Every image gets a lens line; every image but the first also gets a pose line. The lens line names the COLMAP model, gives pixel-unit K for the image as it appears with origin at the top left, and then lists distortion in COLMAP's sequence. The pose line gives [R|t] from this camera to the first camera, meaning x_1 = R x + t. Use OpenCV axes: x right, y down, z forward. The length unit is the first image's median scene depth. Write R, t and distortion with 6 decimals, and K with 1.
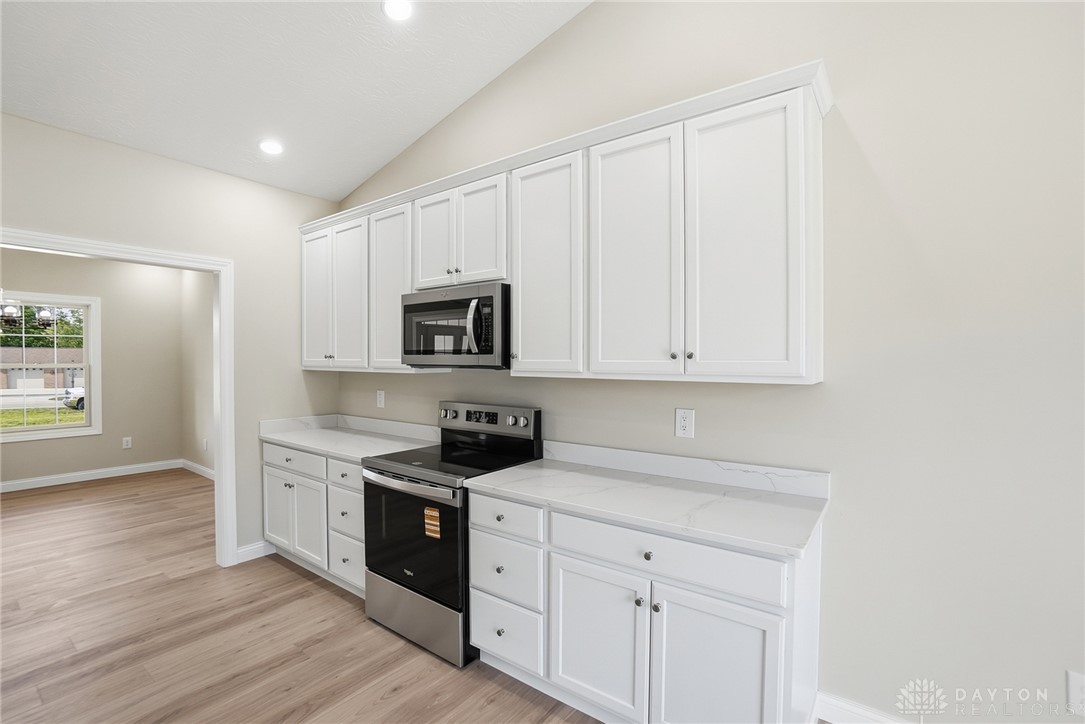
lens RADIAL K [[485.2, 0, 545.5], [0, 485.2, 357.5], [0, 0, 1]] dist [-0.024482, 0.001783]
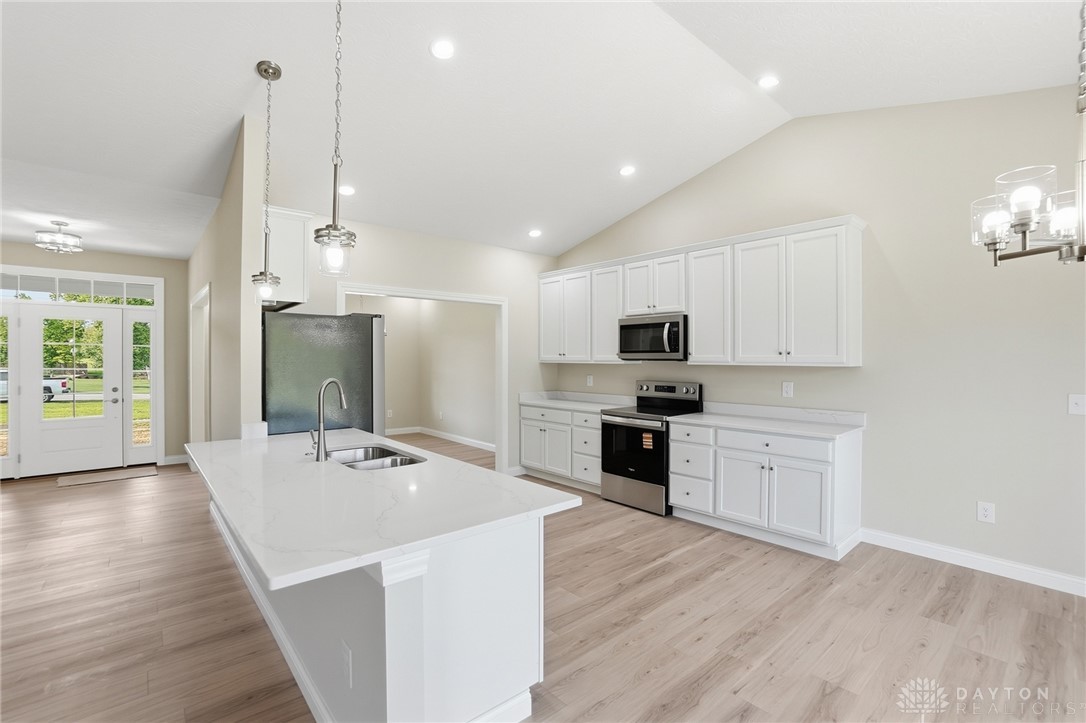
lens RADIAL K [[485.6, 0, 558.2], [0, 485.6, 358.2], [0, 0, 1]] dist [-0.024482, 0.001783]
pose [[0.982368, -0.000607, -0.186959, -0.224205], [0.001550, 0.999987, 0.004901, 0.004712], [0.186953, -0.005104, 0.982356, -0.959213]]
